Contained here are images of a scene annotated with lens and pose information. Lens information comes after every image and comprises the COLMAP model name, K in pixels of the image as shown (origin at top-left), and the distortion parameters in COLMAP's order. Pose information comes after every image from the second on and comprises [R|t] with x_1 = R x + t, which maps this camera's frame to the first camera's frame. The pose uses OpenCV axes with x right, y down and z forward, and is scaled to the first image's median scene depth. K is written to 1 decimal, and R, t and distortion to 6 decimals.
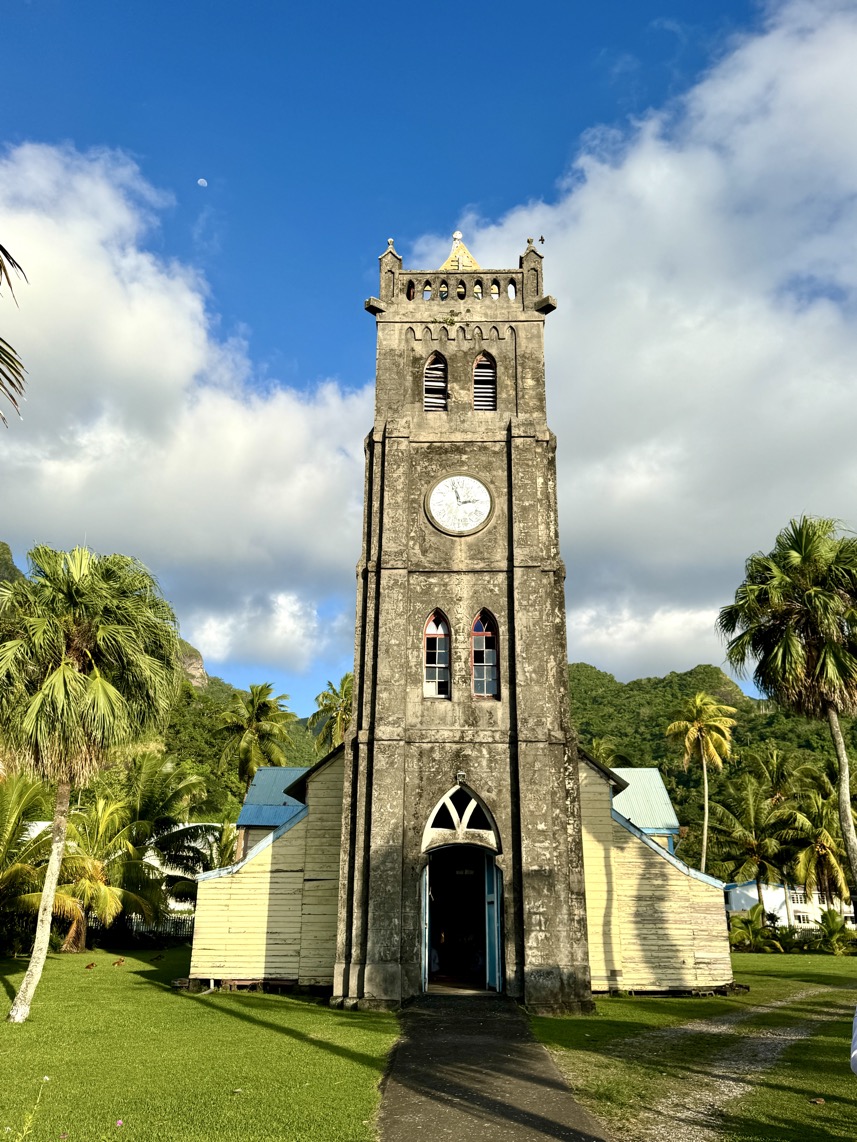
lens RADIAL K [[914.0, 0, 428.5], [0, 914.0, 571.0], [0, 0, 1]] dist [0.177813, -0.392994]
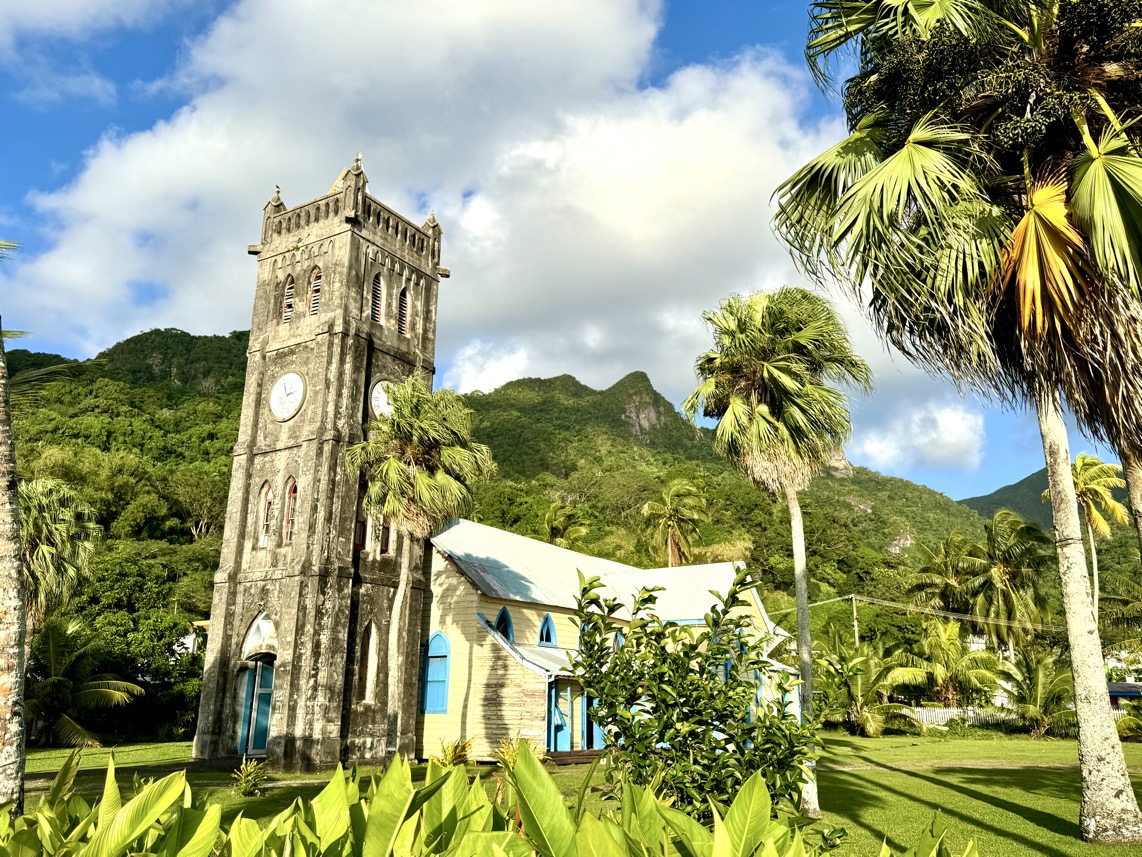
lens RADIAL K [[914.0, 0, 571.0], [0, 914.0, 428.5], [0, 0, 1]] dist [0.177813, -0.392994]
pose [[0.854443, -0.150237, -0.497350, 1.045866], [0.183989, 0.982740, 0.019230, 0.021773], [0.485877, -0.107938, 0.867337, 0.051223]]
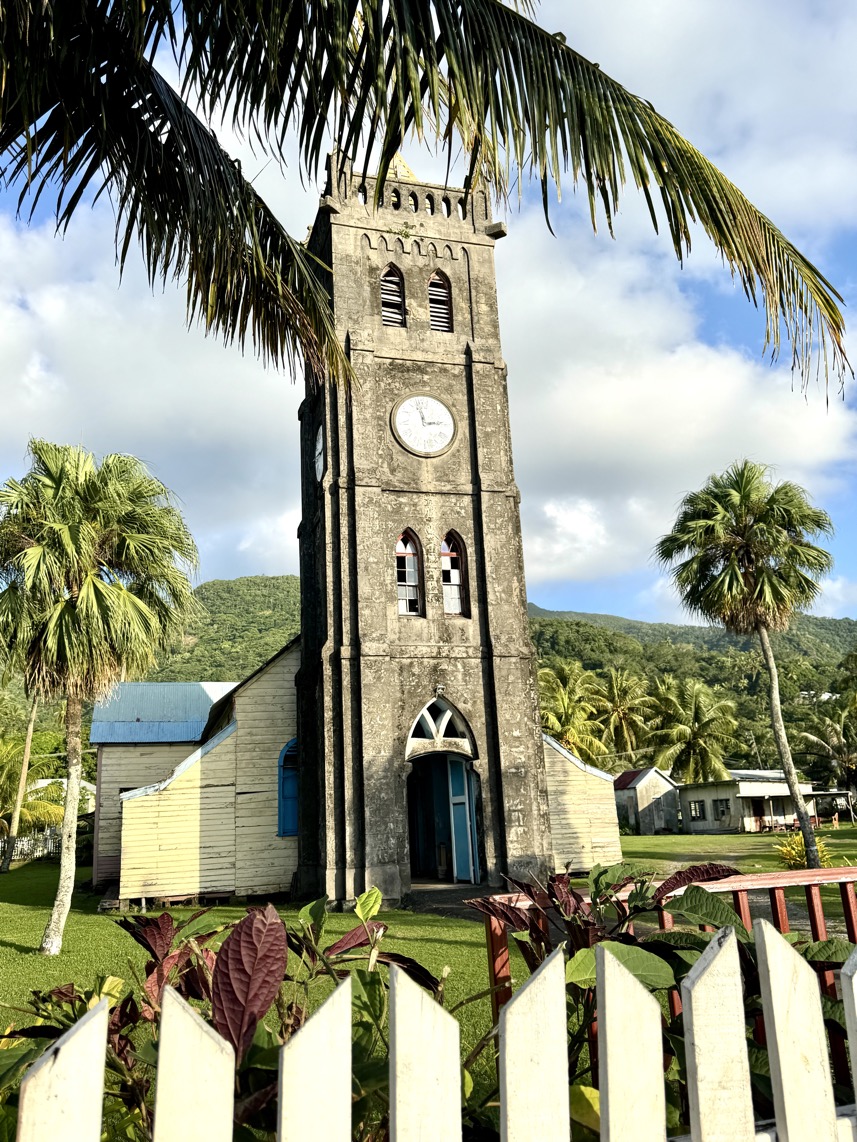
lens RADIAL K [[914.0, 0, 428.5], [0, 914.0, 571.0], [0, 0, 1]] dist [0.177813, -0.392994]
pose [[0.950446, 0.025163, 0.309868, -0.276298], [-0.054501, 0.994770, 0.086388, -0.000608], [-0.306074, -0.098995, 0.946847, 0.025927]]
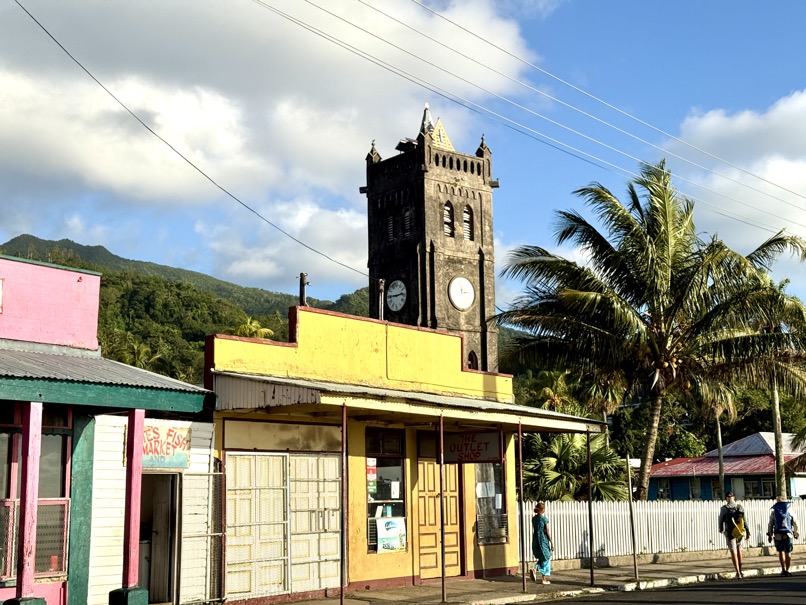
lens RADIAL K [[1110.8, 0, 403.0], [0, 1110.8, 302.5], [0, 0, 1]] dist [-0.001022, -0.001897]
pose [[0.761978, 0.091660, 0.641083, -1.589353], [-0.210097, 0.971378, 0.110833, -0.292948], [-0.612575, -0.219142, 0.759427, -0.718588]]
